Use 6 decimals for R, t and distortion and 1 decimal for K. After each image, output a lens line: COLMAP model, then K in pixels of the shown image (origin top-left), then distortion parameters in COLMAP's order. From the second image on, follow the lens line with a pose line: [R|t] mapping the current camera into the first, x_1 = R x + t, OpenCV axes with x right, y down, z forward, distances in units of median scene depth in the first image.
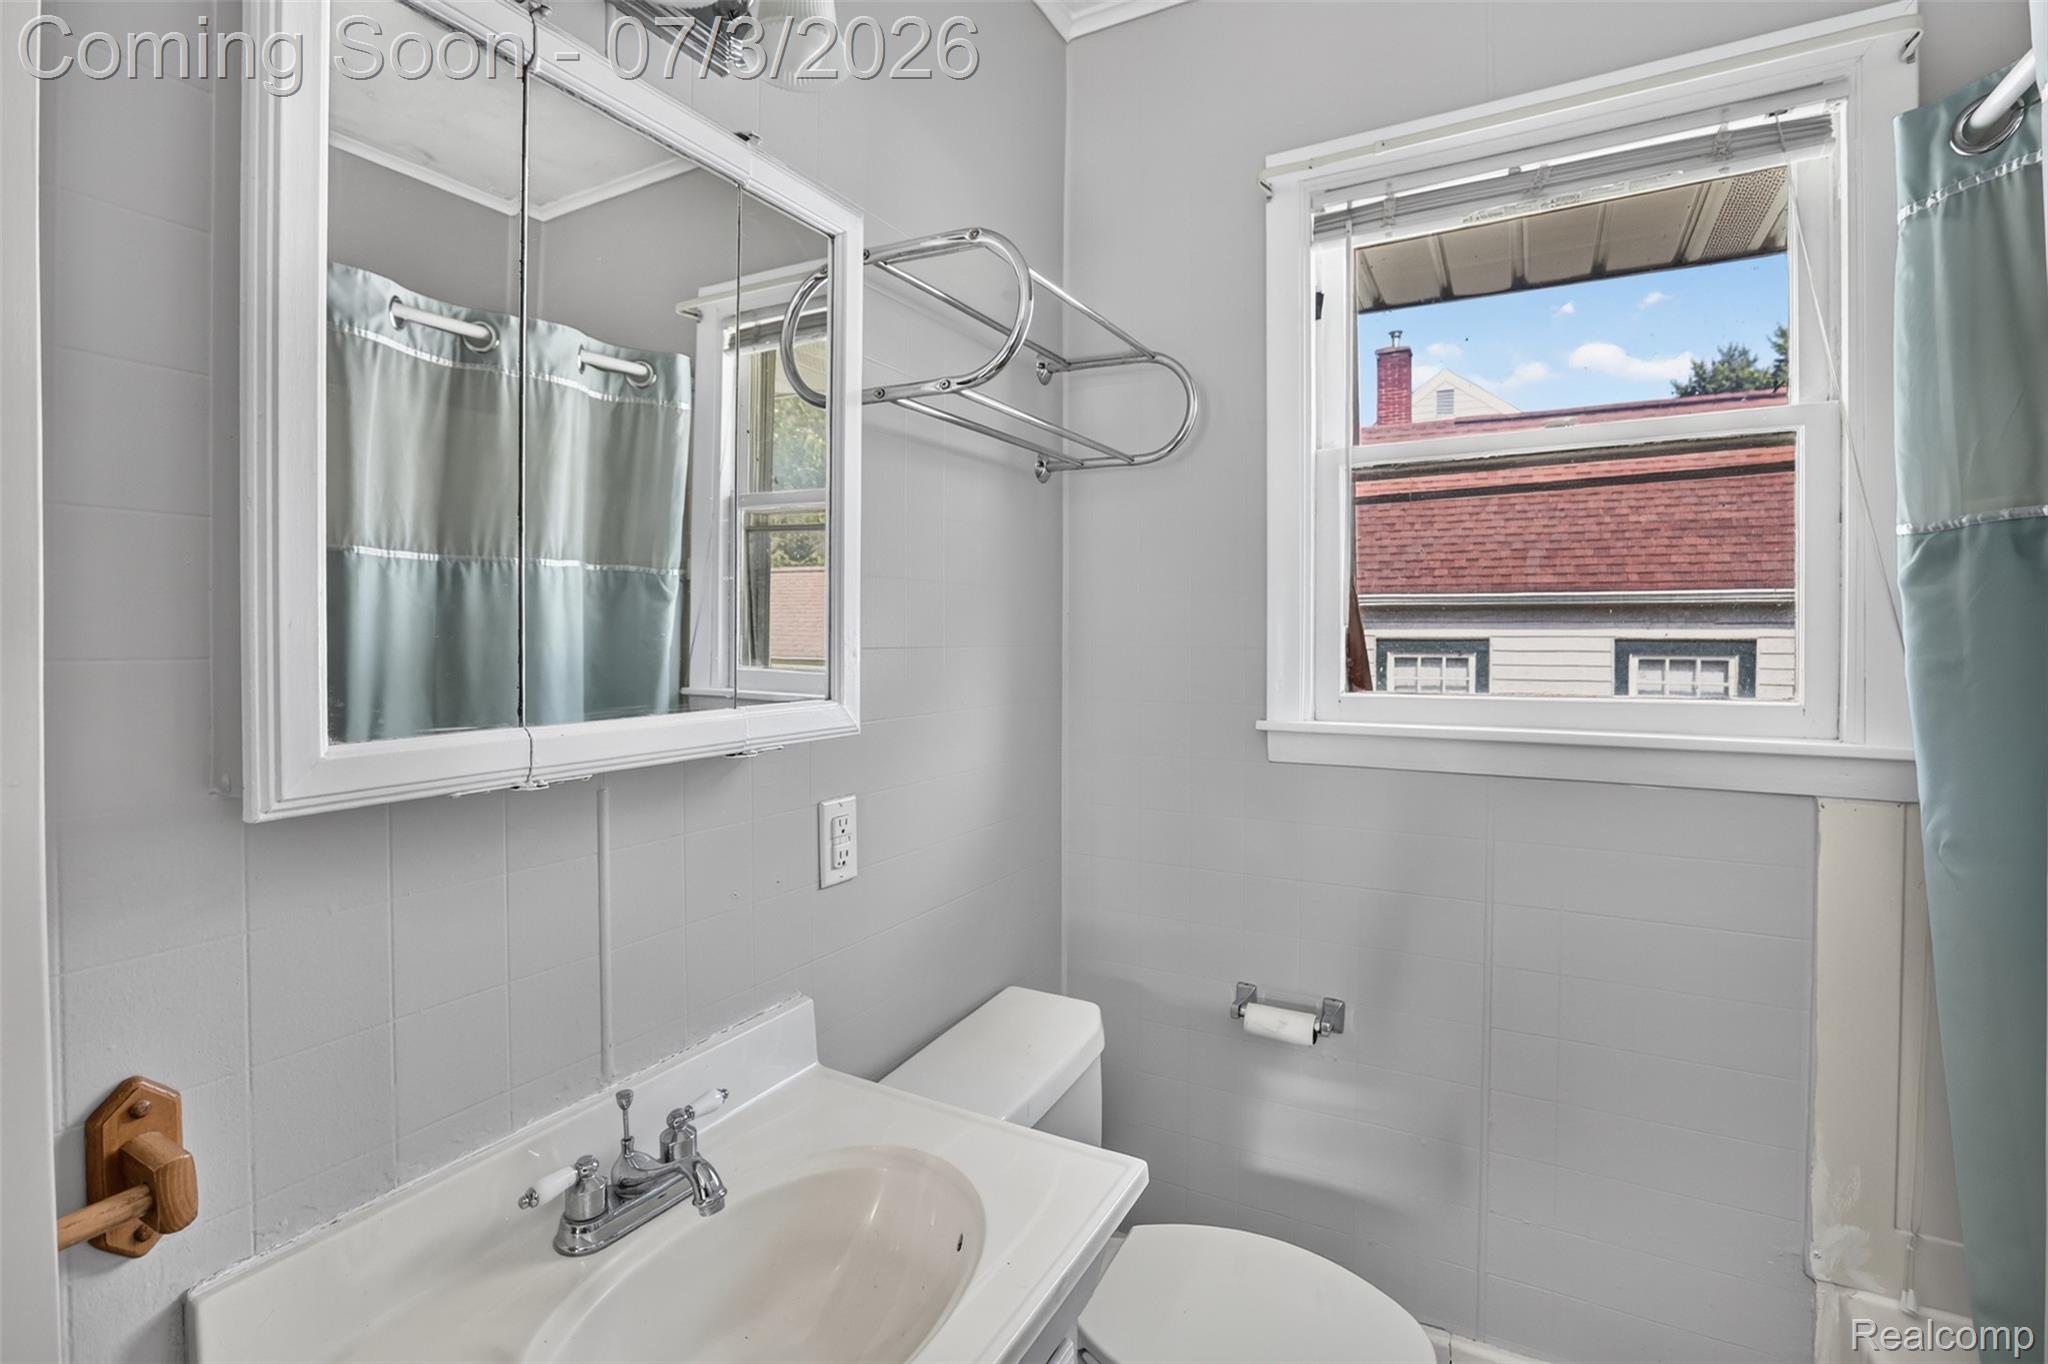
lens RADIAL K [[958.6, 0, 1030.7], [0, 958.6, 656.2], [0, 0, 1]] dist [-0.048375, 0.018268]
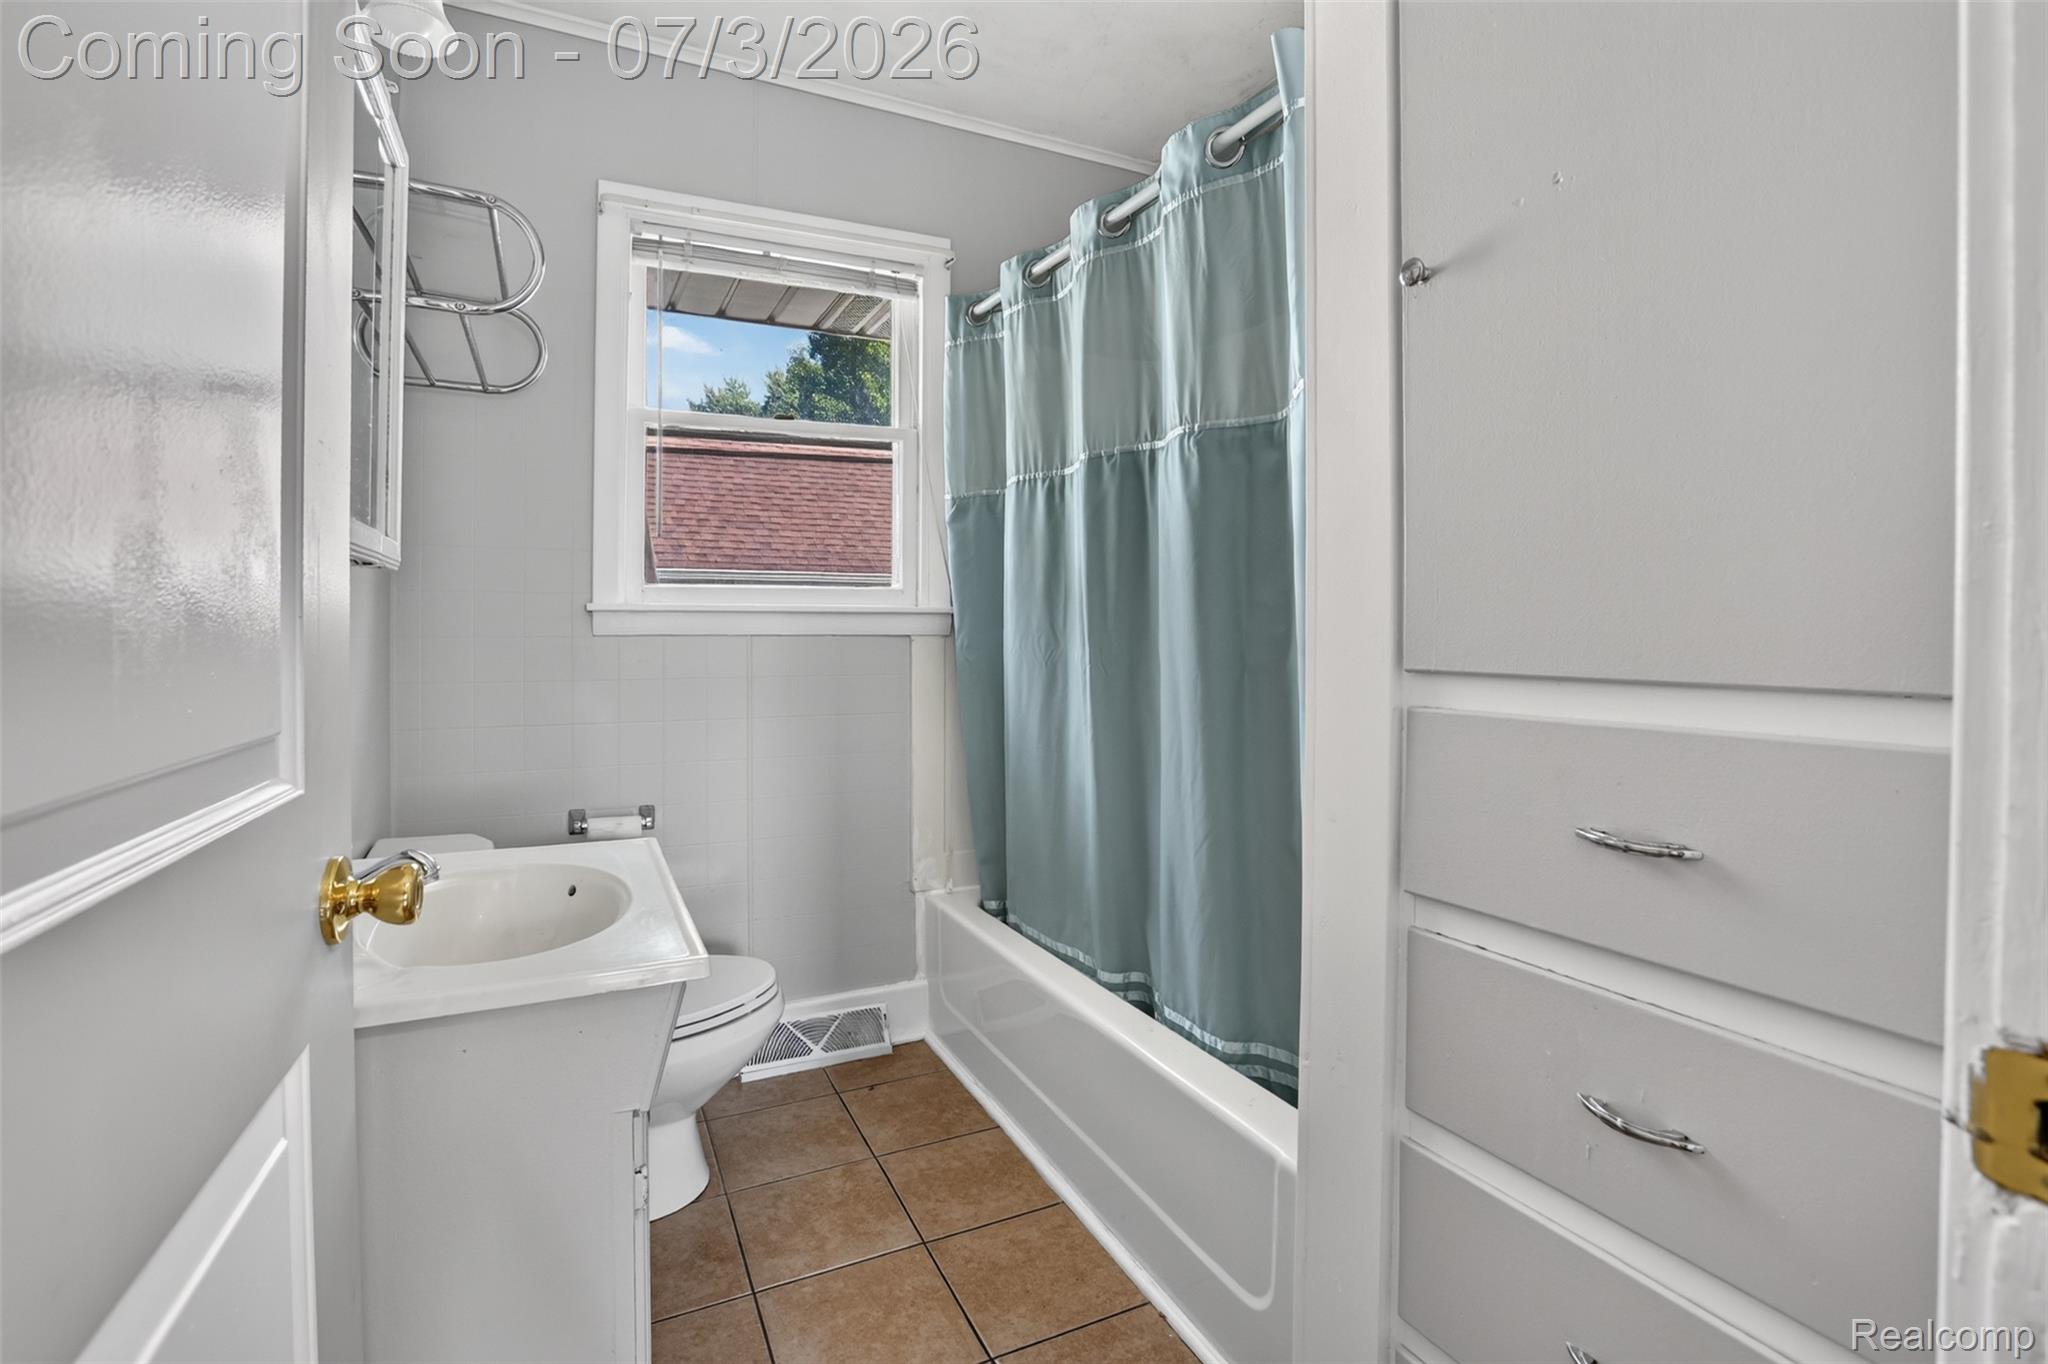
lens RADIAL K [[937.2, 0, 1036.6], [0, 937.2, 632.1], [0, 0, 1]] dist [-0.051037, 0.015989]
pose [[0.580226, -0.005699, 0.814436, -0.556857], [0.012143, 0.999925, -0.001654, 0.148520], [-0.814365, 0.010850, 0.580251, -0.309981]]
